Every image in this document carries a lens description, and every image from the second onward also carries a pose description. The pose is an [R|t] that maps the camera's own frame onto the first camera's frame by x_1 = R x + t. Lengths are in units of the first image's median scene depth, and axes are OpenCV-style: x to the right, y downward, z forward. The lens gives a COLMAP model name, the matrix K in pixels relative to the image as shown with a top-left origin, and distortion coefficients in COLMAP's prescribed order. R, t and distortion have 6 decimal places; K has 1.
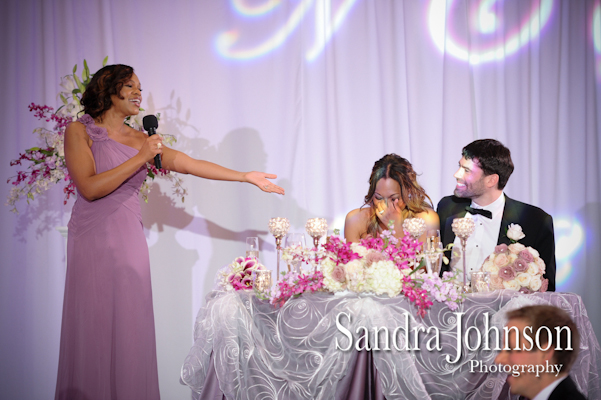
lens RADIAL K [[2126.0, 0, 300.5], [0, 2126.0, 200.0], [0, 0, 1]] dist [1.016486, 0.126469]
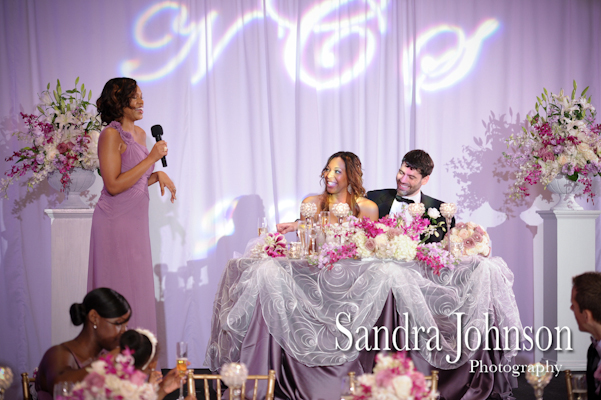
lens RADIAL K [[1576.9, 0, 300.5], [0, 1576.9, 200.0], [0, 0, 1]] dist [0.378975, -0.118378]
pose [[0.952466, 0.002001, 0.304638, -0.310862], [-0.003943, 0.999976, 0.005761, 0.000967], [-0.304619, -0.006688, 0.952451, 0.066112]]
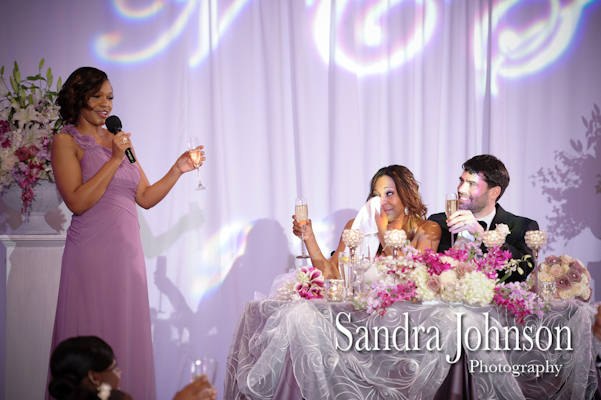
lens RADIAL K [[2374.3, 0, 300.5], [0, 2374.3, 200.0], [0, 0, 1]] dist [1.187061, -1.708434]
pose [[0.953299, 0.009553, 0.301876, -0.376722], [-0.009492, 0.999954, -0.001670, -0.003401], [-0.301878, -0.001273, 0.953346, -0.083459]]
